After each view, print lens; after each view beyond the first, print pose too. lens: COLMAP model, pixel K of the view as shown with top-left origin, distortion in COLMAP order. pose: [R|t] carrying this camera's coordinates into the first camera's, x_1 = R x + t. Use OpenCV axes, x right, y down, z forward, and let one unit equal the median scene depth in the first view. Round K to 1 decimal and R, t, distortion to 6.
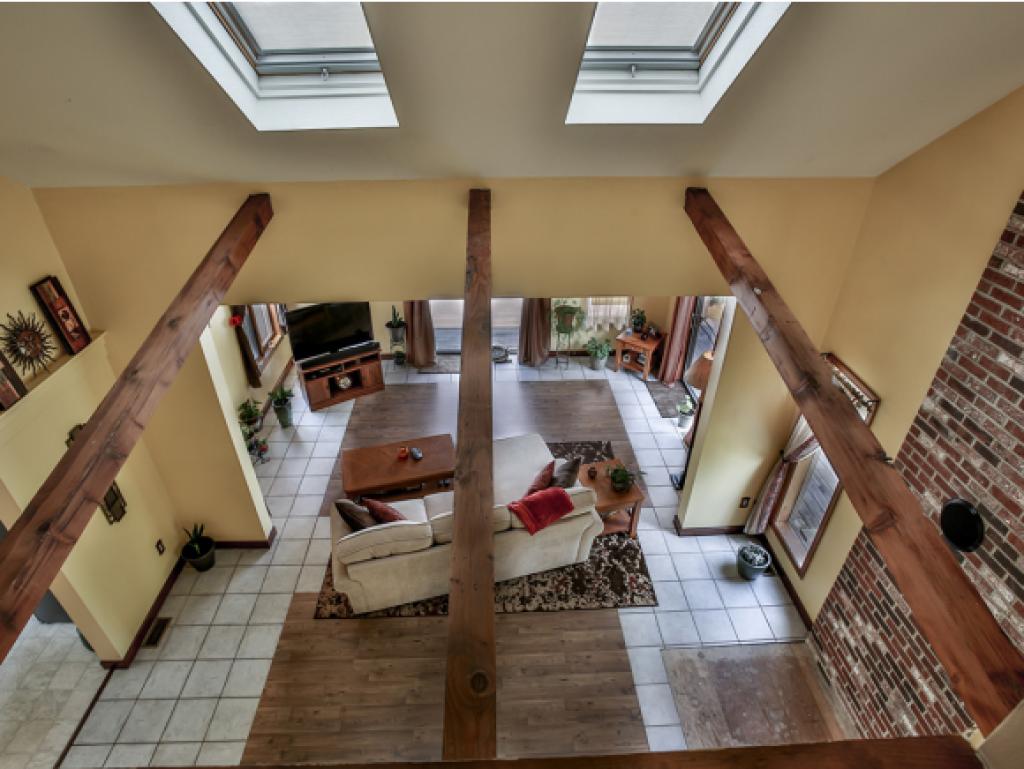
lens RADIAL K [[559.2, 0, 514.2], [0, 559.2, 387.6], [0, 0, 1]] dist [-0.004433, 0.008047]
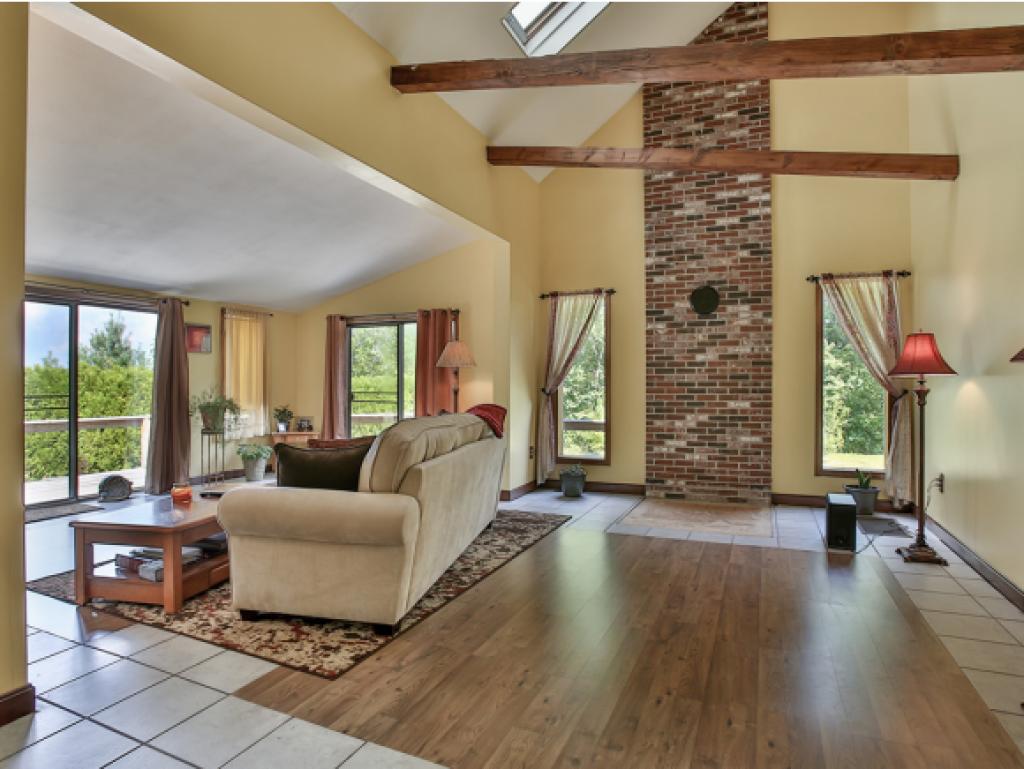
lens RADIAL K [[559.2, 0, 518.4], [0, 559.2, 381.7], [0, 0, 1]] dist [-0.004433, 0.008047]
pose [[0.445703, 0.017955, 0.895001, -1.045632], [0.483126, 0.836866, -0.257381, 0.626614], [-0.753617, 0.547114, 0.364319, 0.926217]]
